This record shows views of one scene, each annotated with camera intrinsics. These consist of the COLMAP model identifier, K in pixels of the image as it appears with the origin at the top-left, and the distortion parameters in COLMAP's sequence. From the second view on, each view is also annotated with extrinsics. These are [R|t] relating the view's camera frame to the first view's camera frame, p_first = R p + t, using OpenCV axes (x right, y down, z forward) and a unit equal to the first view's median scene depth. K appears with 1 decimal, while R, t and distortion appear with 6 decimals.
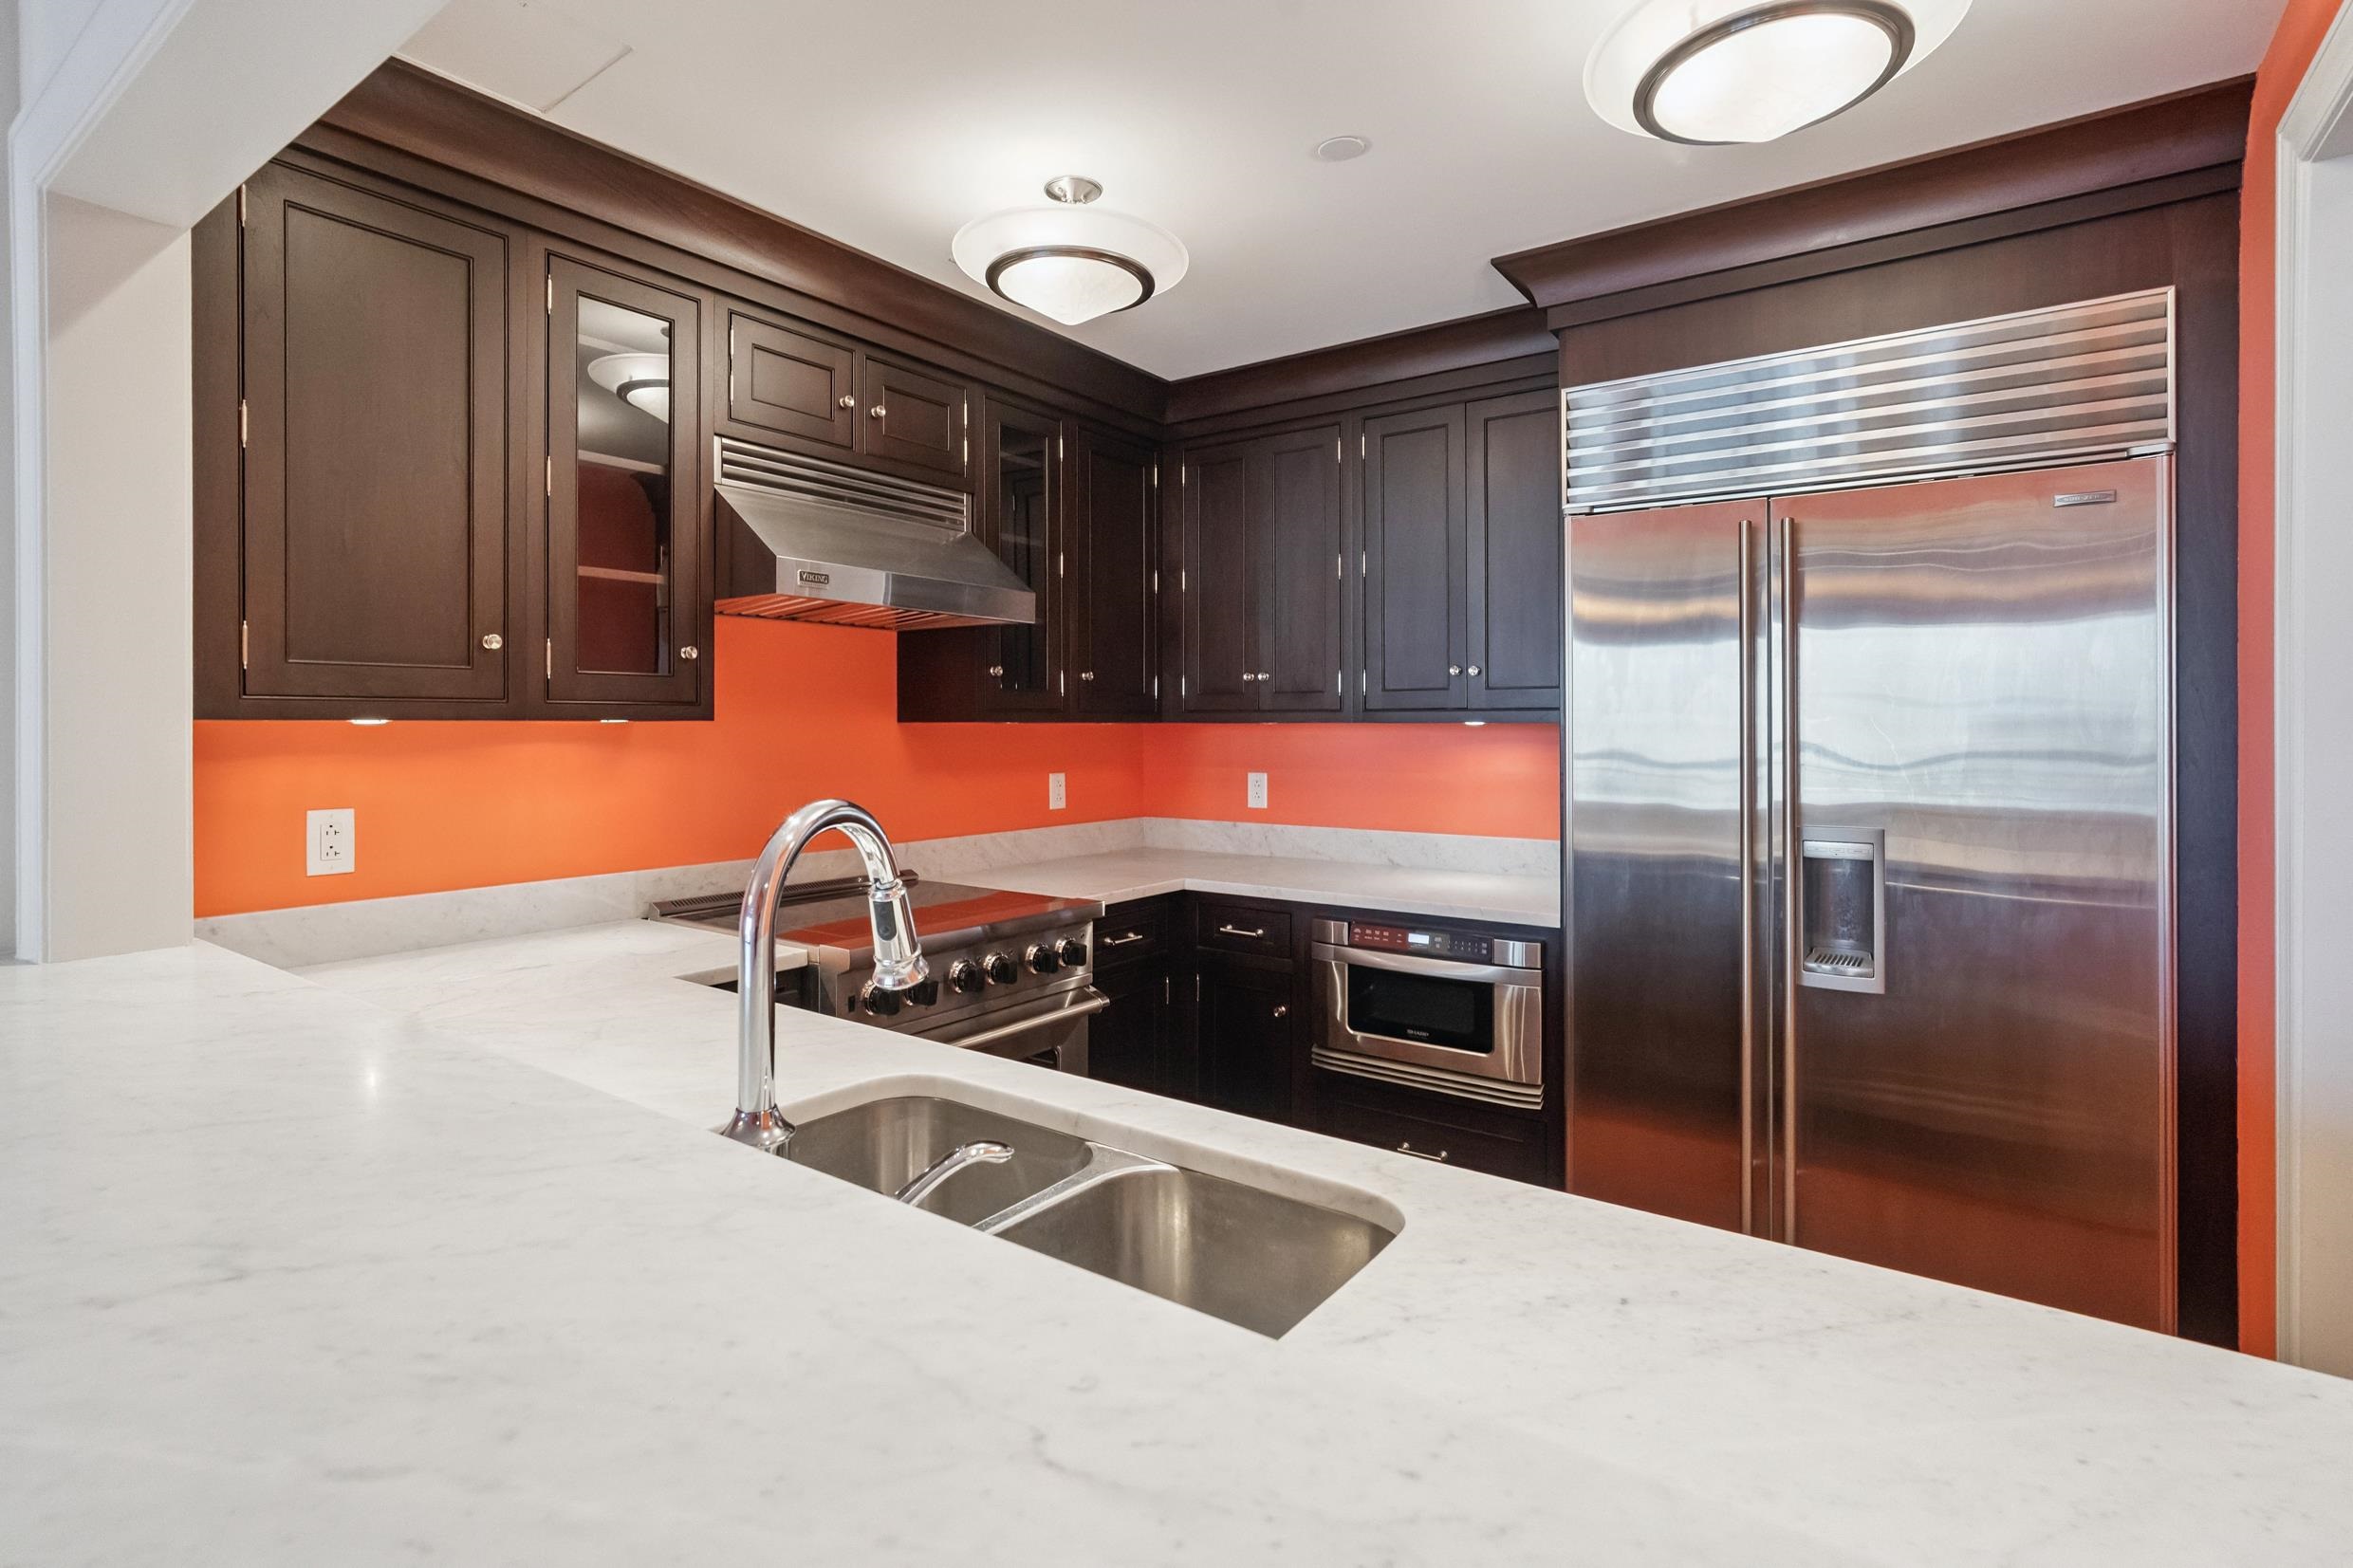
lens RADIAL K [[1119.3, 0, 1175.6], [0, 1119.3, 726.7], [0, 0, 1]] dist [-0.001306, 0.001069]
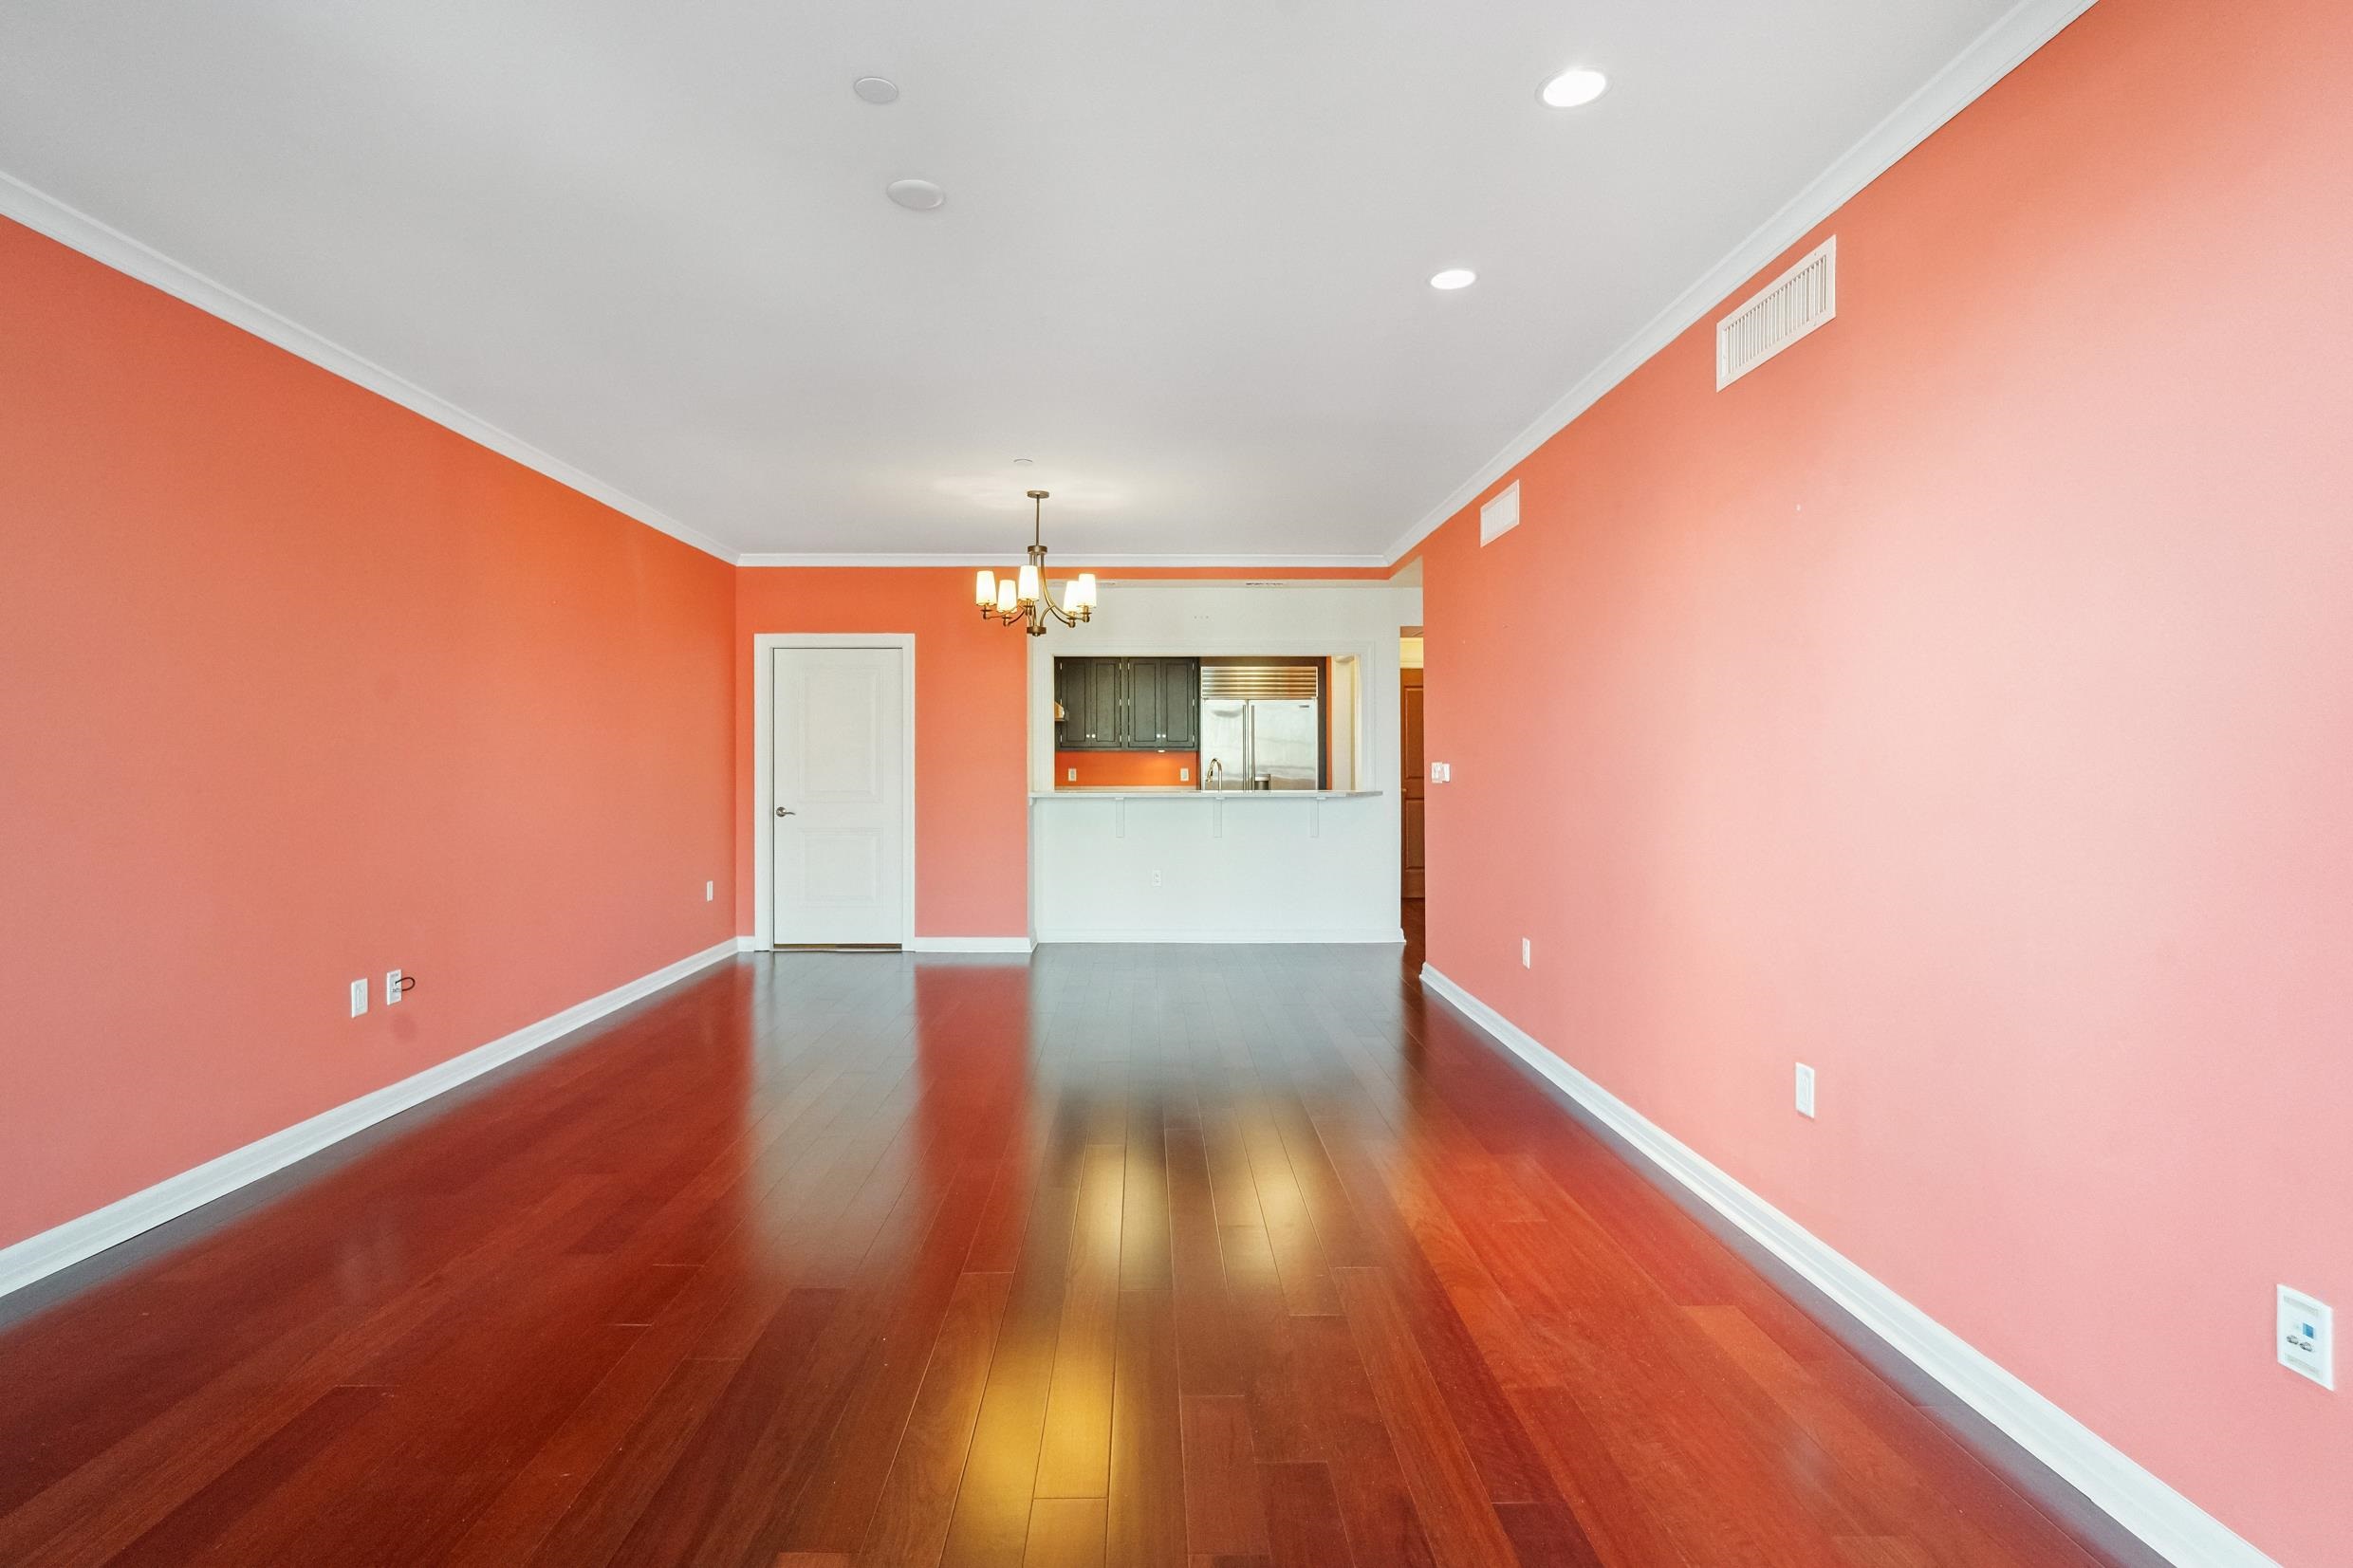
lens RADIAL K [[1126.6, 0, 1177.3], [0, 1126.6, 735.8], [0, 0, 1]] dist [-0.000753, 0.000351]
pose [[0.824806, 0.004341, 0.565399, -2.221518], [-0.000201, 0.999973, -0.007384, -0.035420], [-0.565416, 0.005977, 0.824784, -2.517658]]
